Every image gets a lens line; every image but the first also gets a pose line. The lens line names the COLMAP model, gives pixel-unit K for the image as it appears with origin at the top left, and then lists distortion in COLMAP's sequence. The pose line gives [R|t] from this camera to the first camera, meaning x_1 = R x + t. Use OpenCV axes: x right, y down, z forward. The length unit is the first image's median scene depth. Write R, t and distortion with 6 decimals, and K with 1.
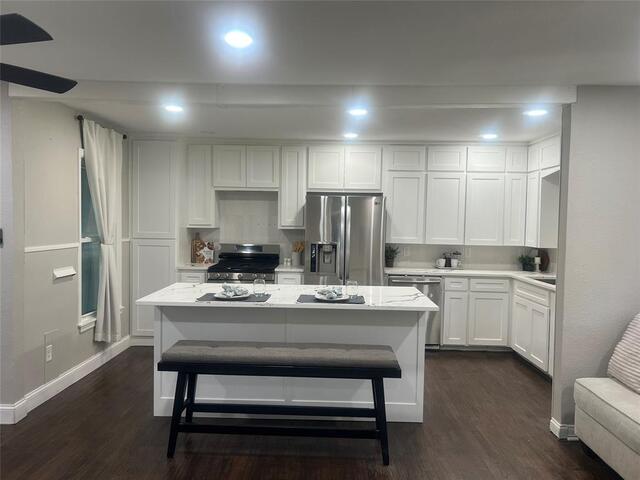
lens RADIAL K [[491.0, 0, 307.8], [0, 491.0, 244.7], [0, 0, 1]] dist [0.064008, -0.000648]
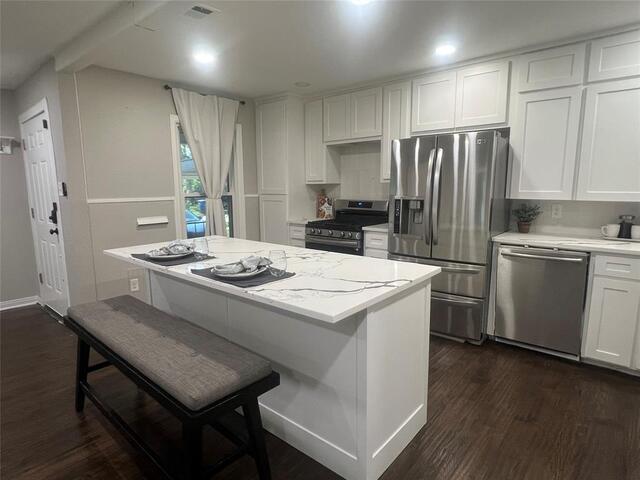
lens RADIAL K [[372.2, 0, 316.5], [0, 372.2, 242.1], [0, 0, 1]] dist [0.001393, -0.002497]
pose [[0.774140, 0.074560, -0.628609, 0.287112], [-0.009776, 0.994329, 0.105899, 0.004342], [0.632939, -0.075835, 0.770478, 0.401223]]
